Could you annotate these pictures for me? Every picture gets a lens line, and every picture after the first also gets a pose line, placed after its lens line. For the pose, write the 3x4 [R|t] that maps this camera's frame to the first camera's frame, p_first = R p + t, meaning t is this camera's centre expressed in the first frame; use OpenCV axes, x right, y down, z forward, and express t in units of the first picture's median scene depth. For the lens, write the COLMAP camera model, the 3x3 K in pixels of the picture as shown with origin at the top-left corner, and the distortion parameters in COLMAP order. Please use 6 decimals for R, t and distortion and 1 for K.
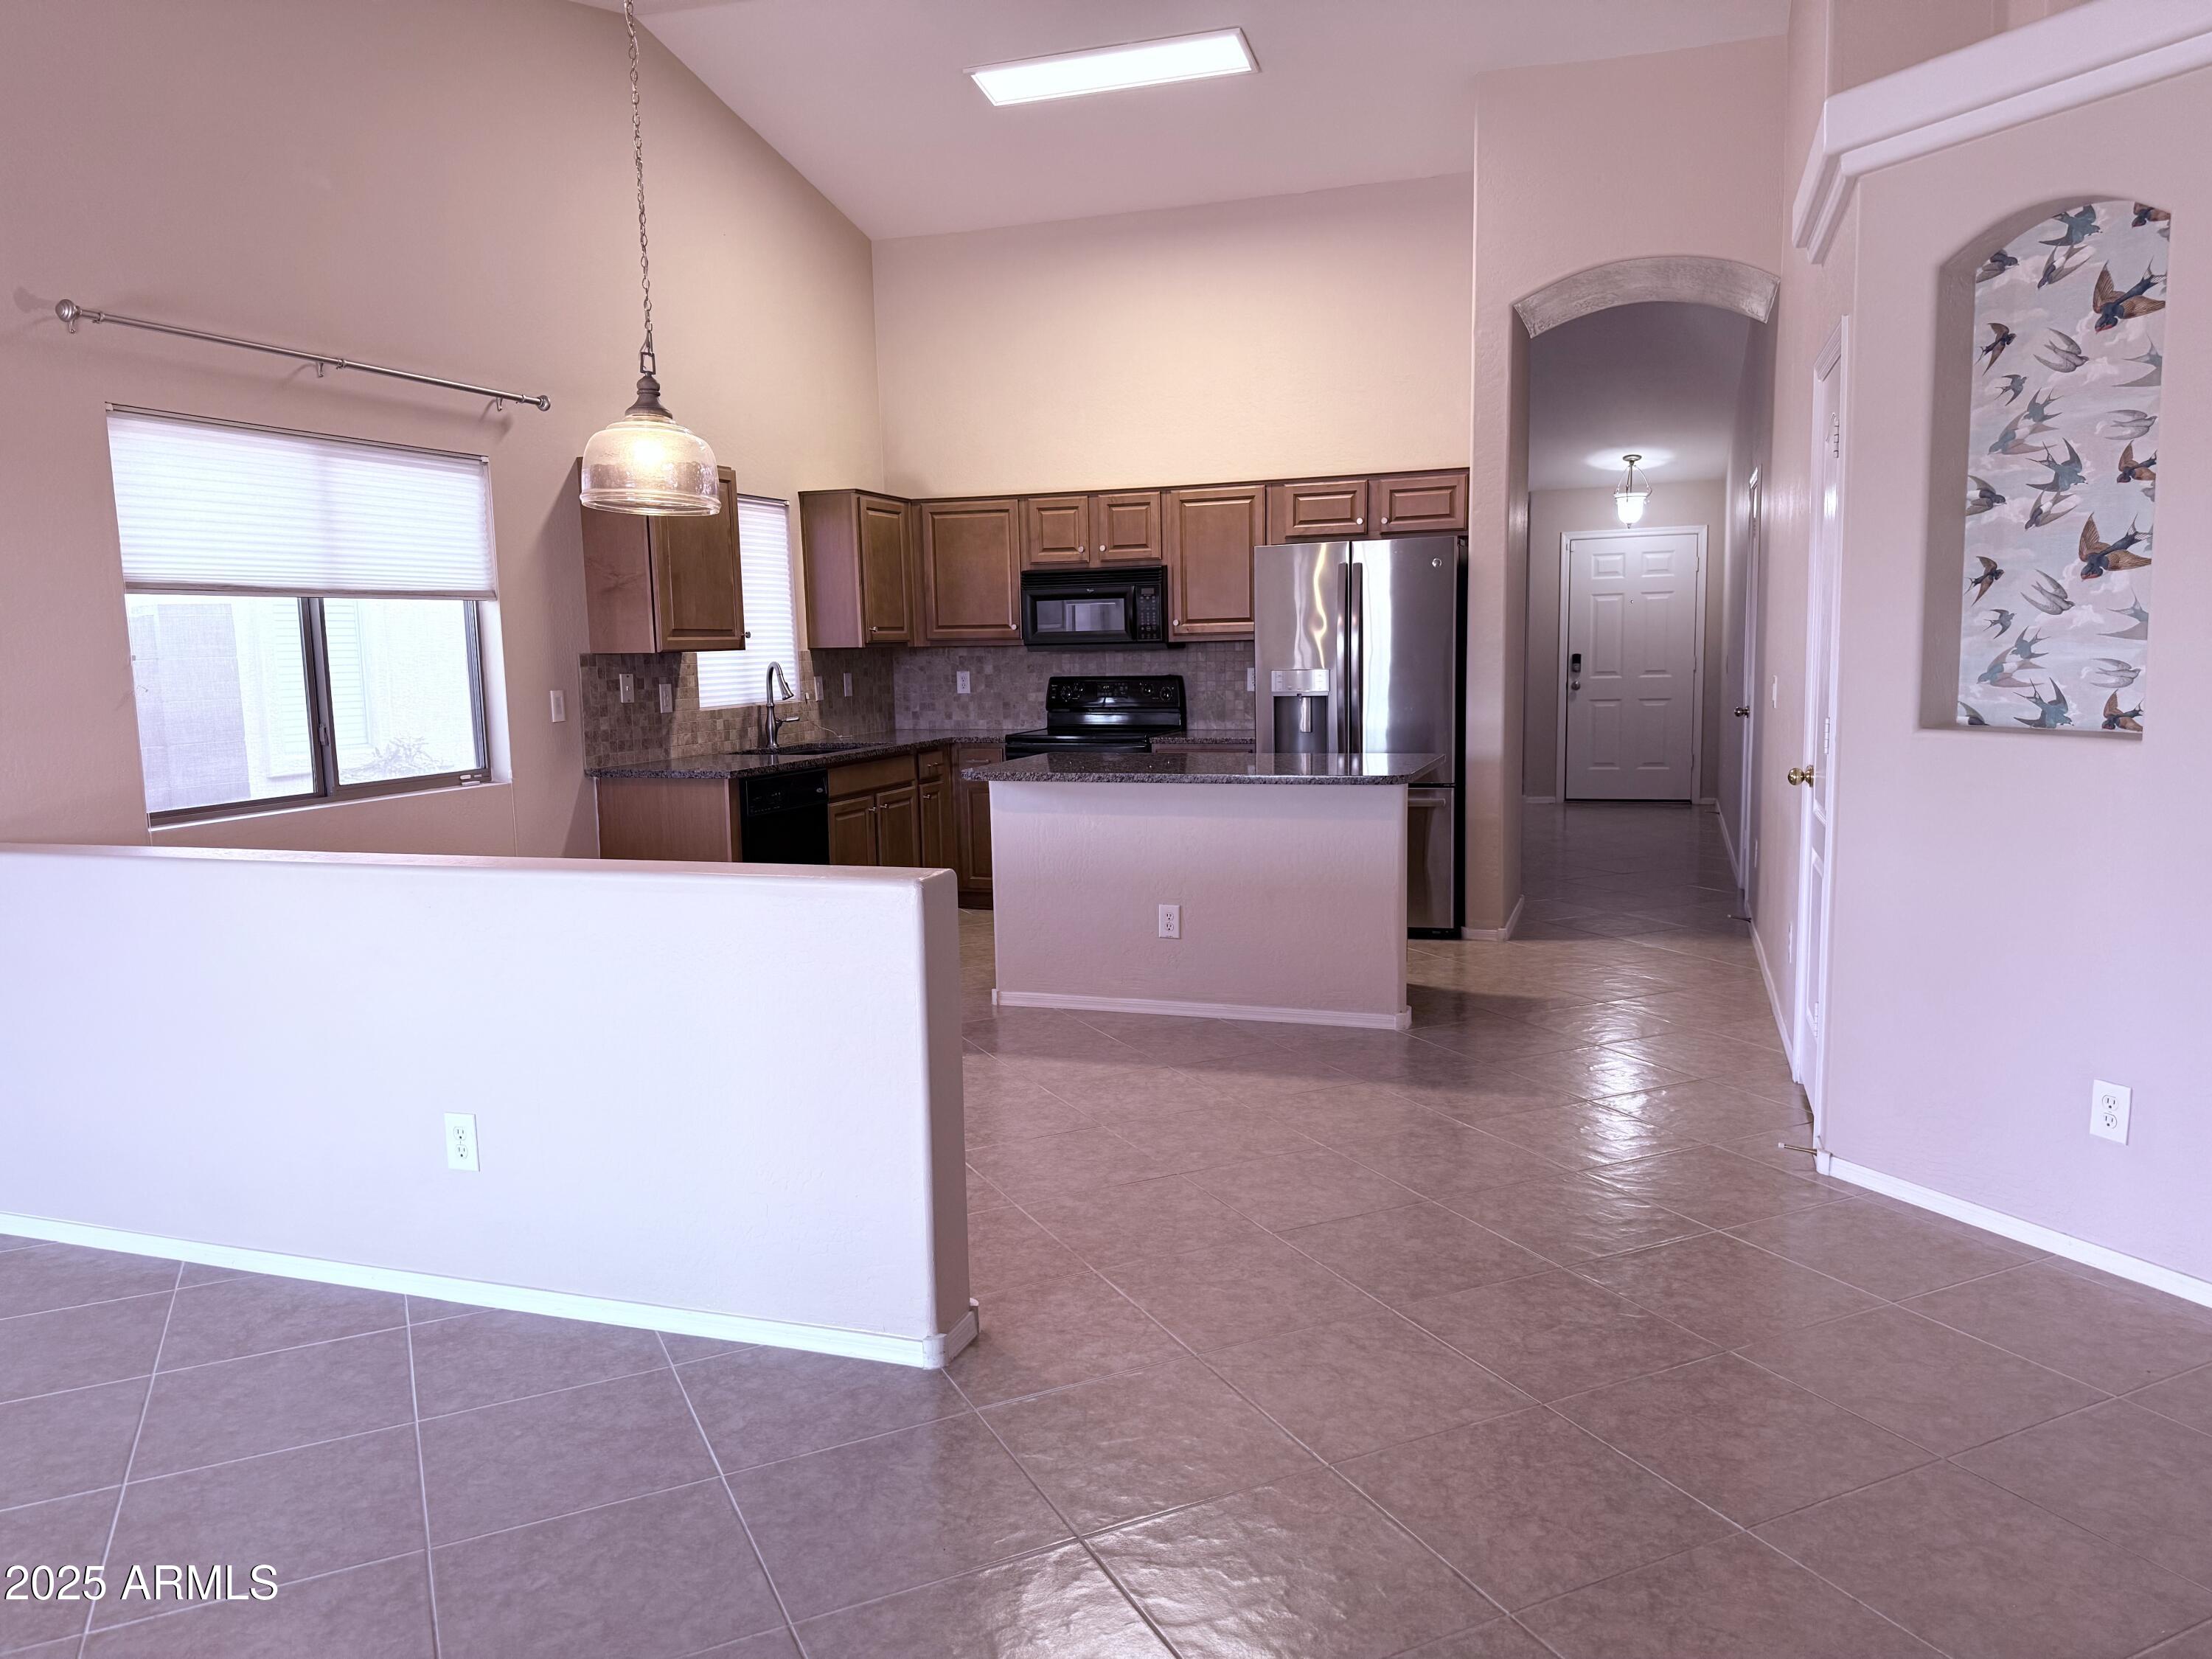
lens RADIAL K [[1546.0, 0, 1113.6], [0, 1546.0, 831.0], [0, 0, 1]] dist [0.123874, -0.170565]
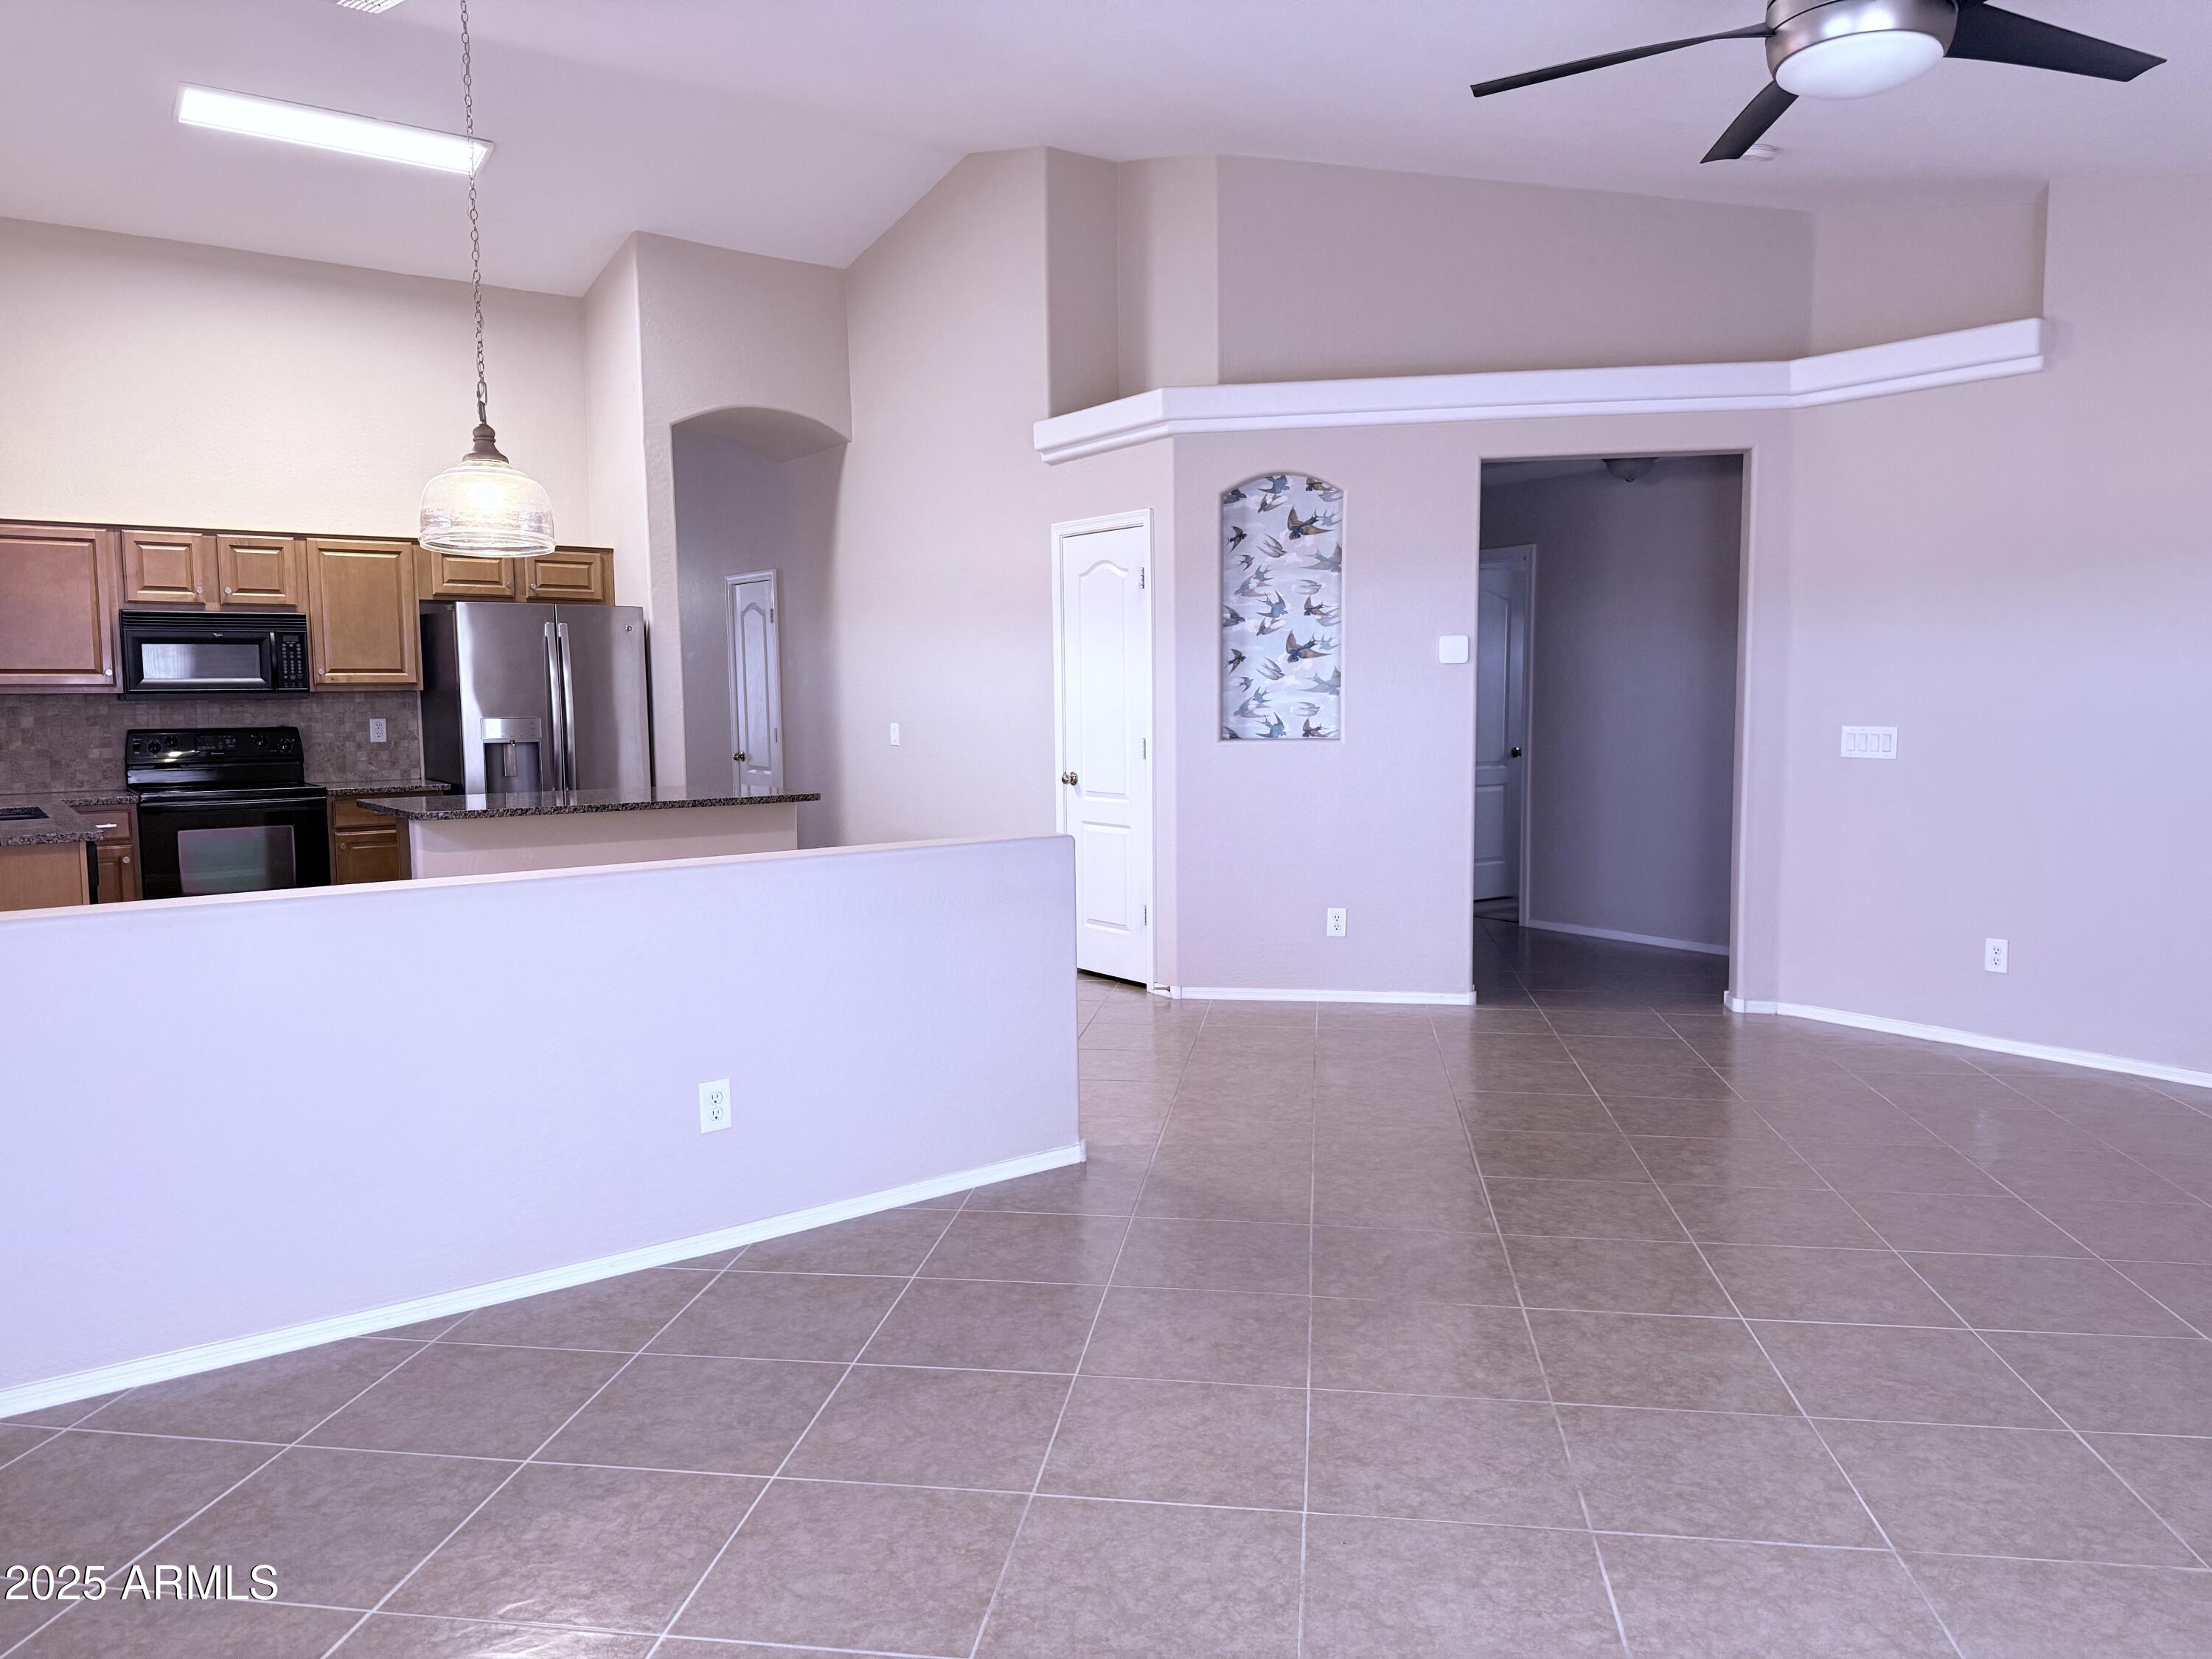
lens RADIAL K [[1546.0, 0, 1113.6], [0, 1546.0, 831.0], [0, 0, 1]] dist [0.123874, -0.170565]
pose [[0.551742, -0.058749, 0.831943, -0.698118], [0.100100, 0.994970, 0.003875, 0.013886], [-0.827986, 0.081140, 0.554848, 0.069134]]
